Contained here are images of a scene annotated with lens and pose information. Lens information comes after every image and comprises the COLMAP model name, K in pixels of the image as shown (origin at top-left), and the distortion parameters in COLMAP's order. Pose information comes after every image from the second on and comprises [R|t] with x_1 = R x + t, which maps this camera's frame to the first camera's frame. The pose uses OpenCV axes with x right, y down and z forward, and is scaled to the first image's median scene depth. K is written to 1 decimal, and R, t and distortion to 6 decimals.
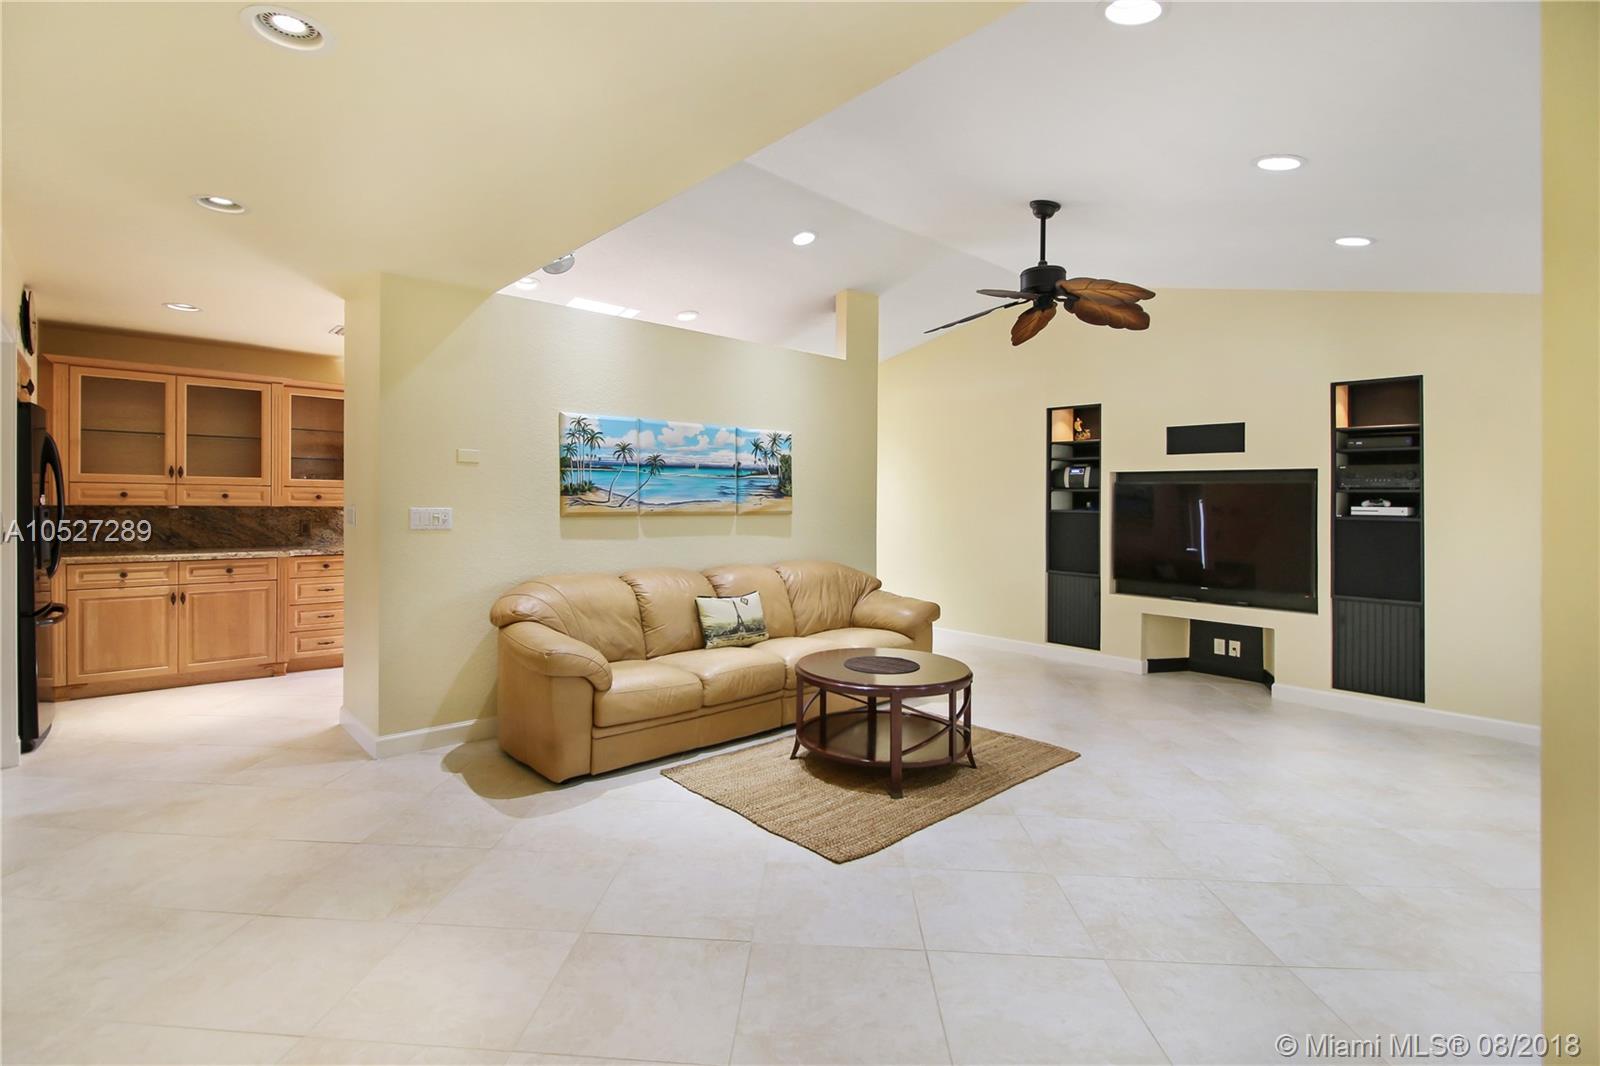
lens RADIAL K [[763.1, 0, 801.3], [0, 763.1, 495.0], [0, 0, 1]] dist [-0.001428, -0.000046]
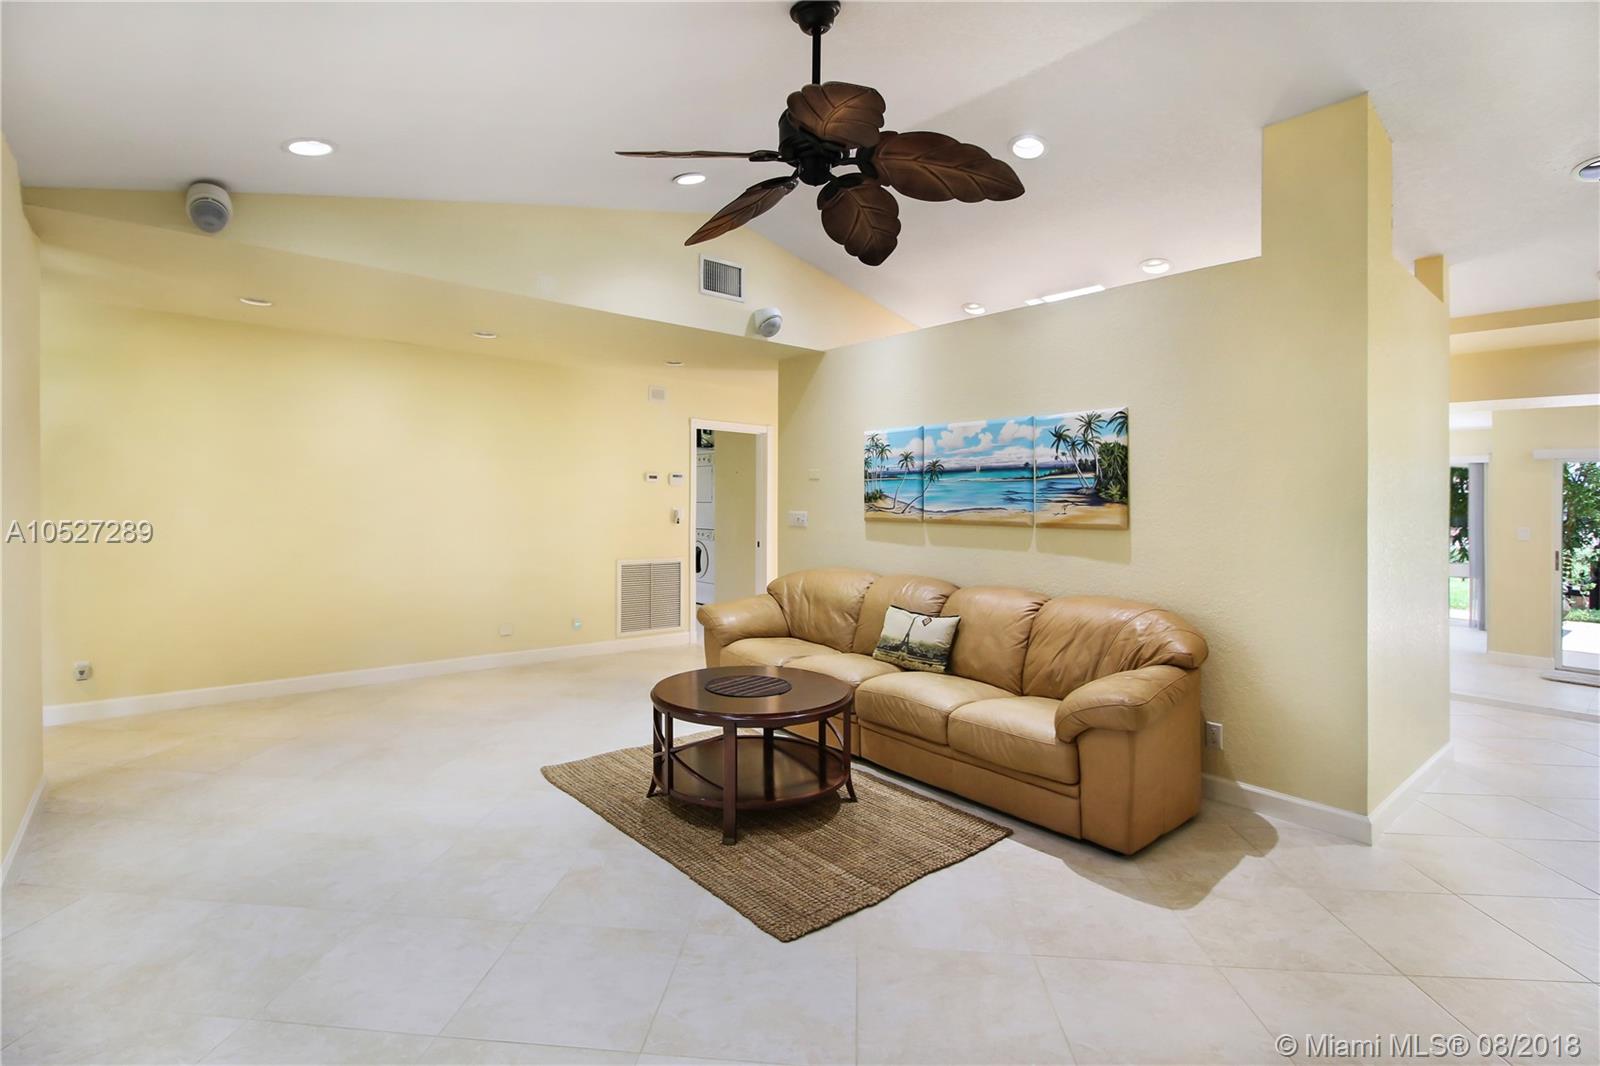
lens RADIAL K [[756.1, 0, 779.6], [0, 756.1, 510.8], [0, 0, 1]] dist [-0.000206, -0.000628]
pose [[-0.052769, 0.001607, -0.998605, 0.757318], [-0.005000, 0.999986, 0.001873, 0.010114], [0.998594, 0.005092, -0.052761, 0.827295]]
